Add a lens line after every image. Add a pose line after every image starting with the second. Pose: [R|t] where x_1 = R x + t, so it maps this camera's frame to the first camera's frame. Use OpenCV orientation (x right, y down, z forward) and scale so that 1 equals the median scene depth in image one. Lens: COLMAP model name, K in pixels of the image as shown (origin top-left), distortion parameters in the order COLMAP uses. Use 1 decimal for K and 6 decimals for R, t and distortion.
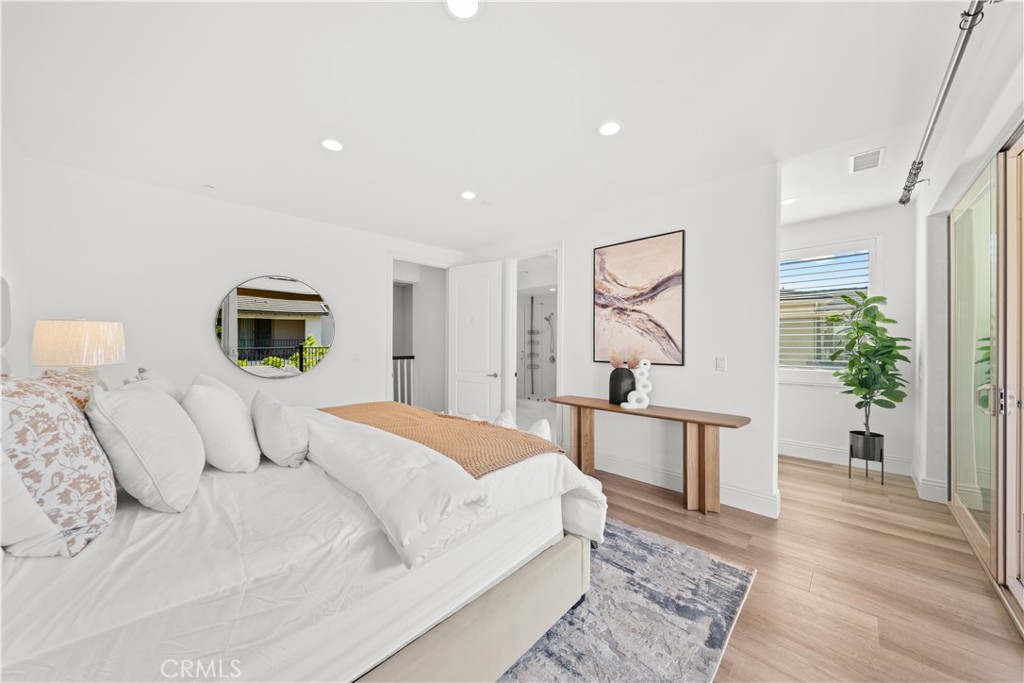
lens RADIAL K [[350.1, 0, 511.4], [0, 350.1, 339.8], [0, 0, 1]] dist [-0.002999, -0.000209]
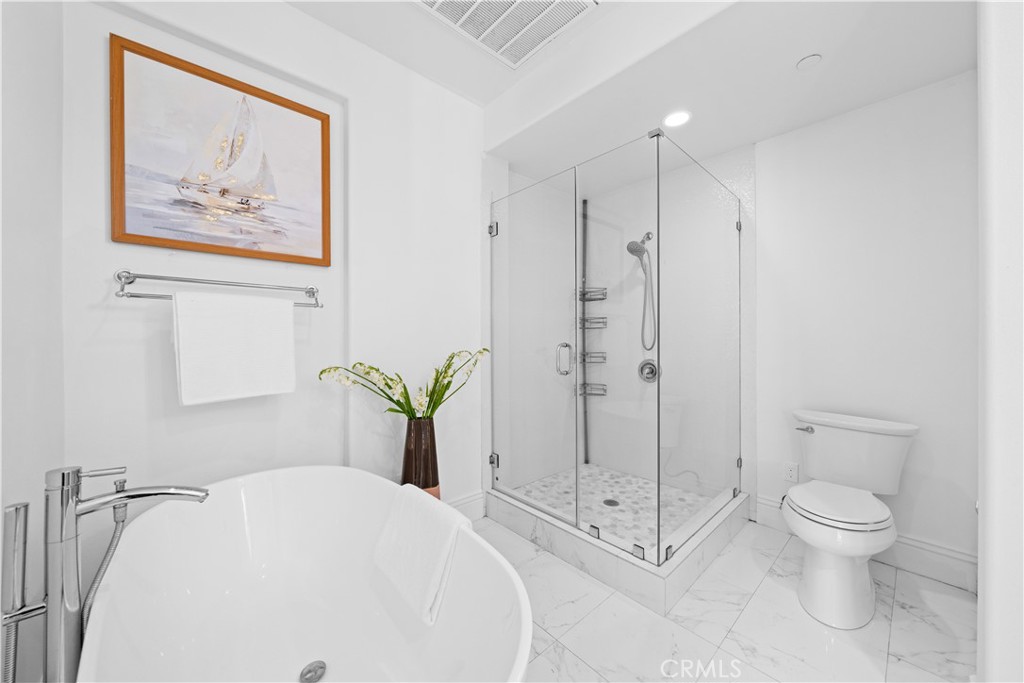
lens RADIAL K [[369.1, 0, 511.7], [0, 369.1, 341.0], [0, 0, 1]] dist [0.000704, 0.000139]
pose [[0.998260, 0.000446, -0.058971, 0.005079], [-0.000706, 0.999990, -0.004378, 0.028175], [0.058969, 0.004412, 0.998250, 0.615107]]
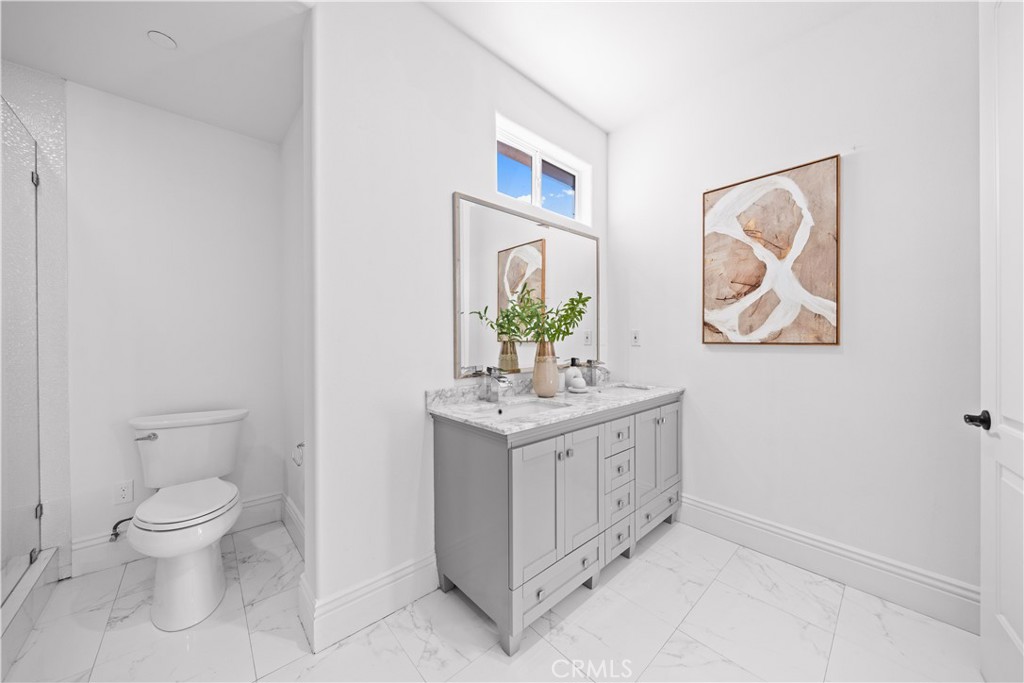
lens RADIAL K [[350.1, 0, 510.1], [0, 350.1, 341.5], [0, 0, 1]] dist [-0.002999, -0.000209]
pose [[0.070435, -0.002195, 0.997514, -0.005609], [0.004126, 0.999990, 0.001909, 0.028034], [-0.997508, 0.003981, 0.070444, 0.632300]]
